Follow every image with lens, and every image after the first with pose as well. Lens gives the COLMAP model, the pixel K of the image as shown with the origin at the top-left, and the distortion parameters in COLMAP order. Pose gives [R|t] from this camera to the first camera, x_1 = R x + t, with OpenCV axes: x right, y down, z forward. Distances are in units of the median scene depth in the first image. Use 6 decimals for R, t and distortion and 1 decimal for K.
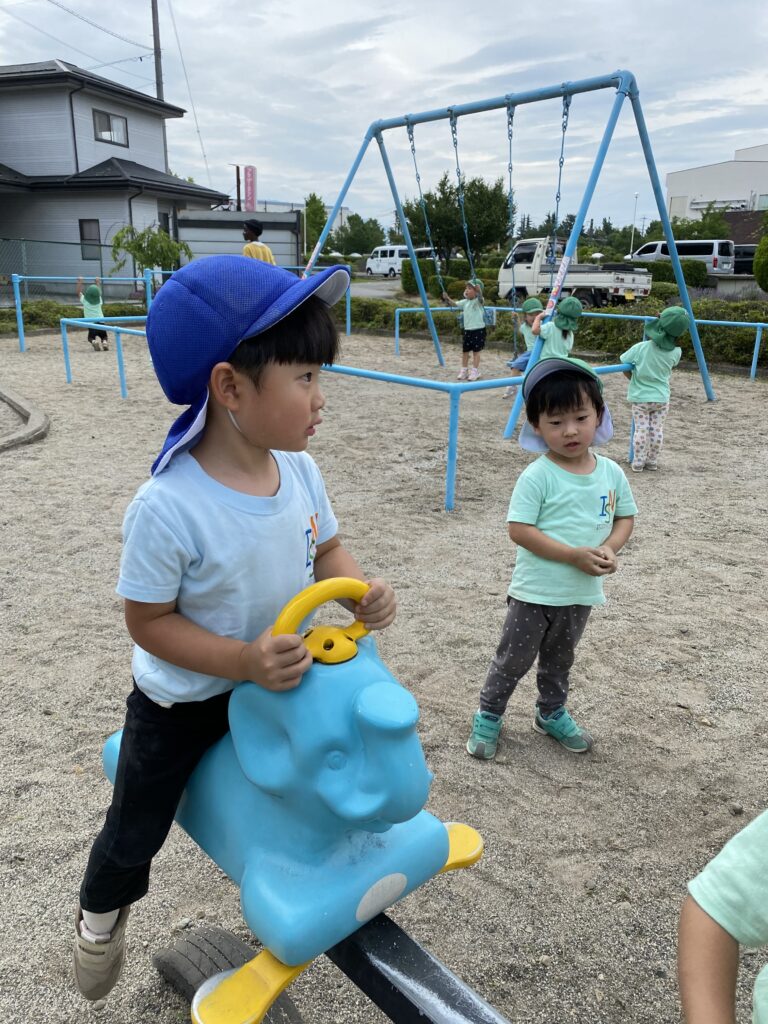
lens RADIAL K [[788.9, 0, 384.0], [0, 788.9, 512.0], [0, 0, 1]] dist [0.000121, 0.002958]
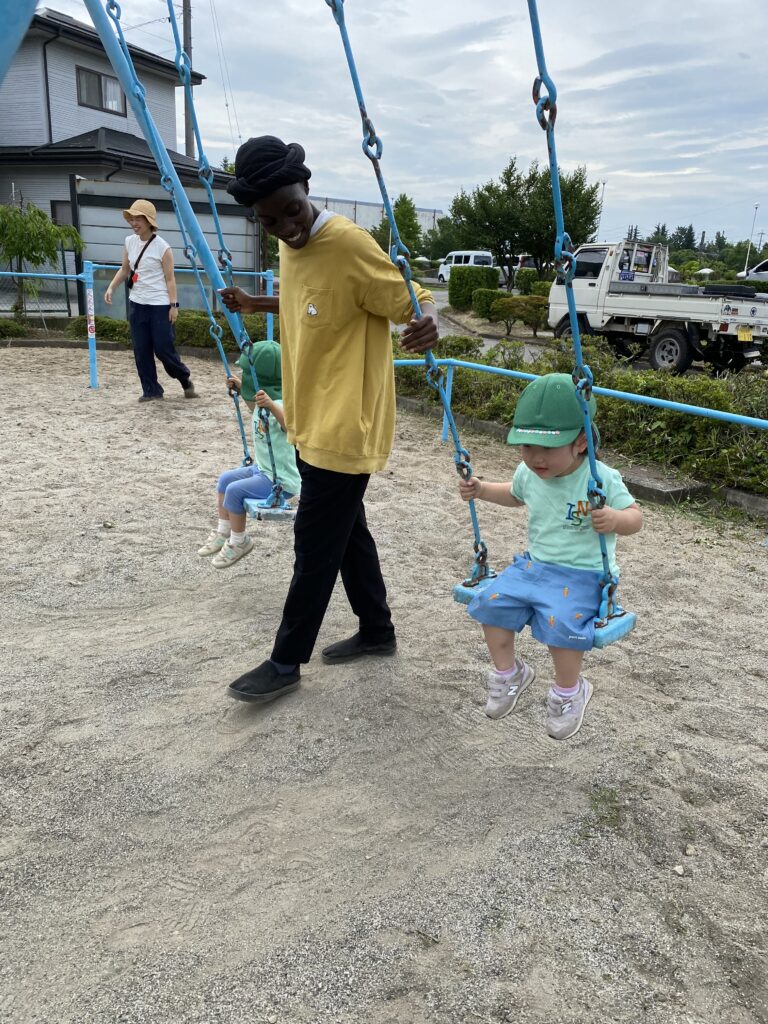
lens RADIAL K [[783.0, 0, 398.5], [0, 783.0, 508.1], [0, 0, 1]] dist [0.010251, -0.001067]
pose [[0.993255, 0.069051, -0.093151, 0.061169], [-0.069874, 0.997540, -0.005601, -0.067373], [0.092535, 0.012072, 0.995636, 0.206997]]
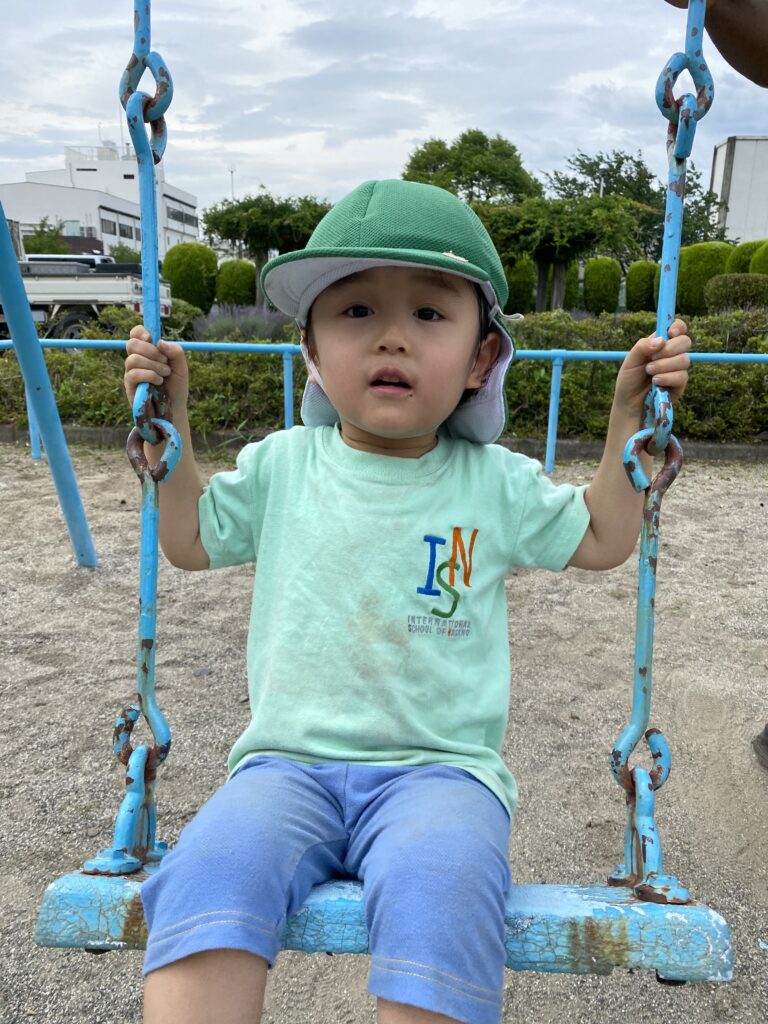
lens RADIAL K [[777.6, 0, 383.3], [0, 777.6, 518.5], [0, 0, 1]] dist [0.005004, -0.000602]
pose [[0.684500, -0.190234, 0.703755, -0.013571], [0.206361, 0.976431, 0.063228, -0.073399], [-0.699196, 0.101948, 0.707624, 0.278677]]
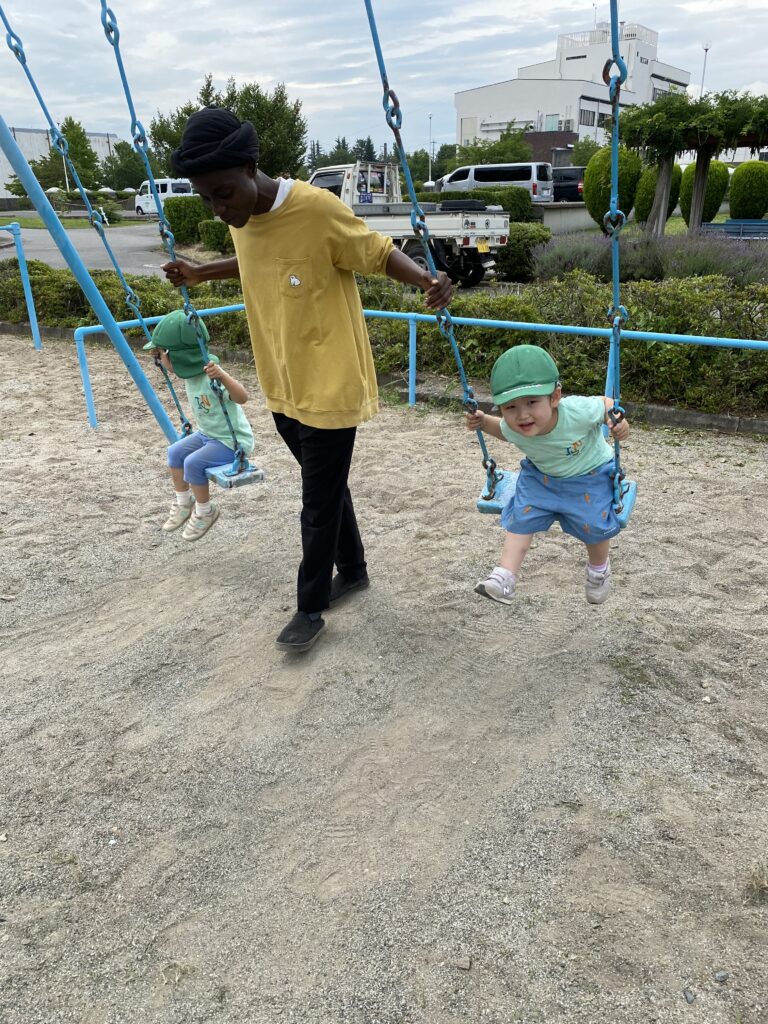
lens RADIAL K [[777.6, 0, 383.3], [0, 777.6, 518.5], [0, 0, 1]] dist [0.005004, -0.000602]
pose [[0.969708, -0.119842, 0.212848, 0.031306], [0.100185, 0.989841, 0.100888, -0.070099], [-0.222776, -0.076508, 0.971863, 0.203608]]
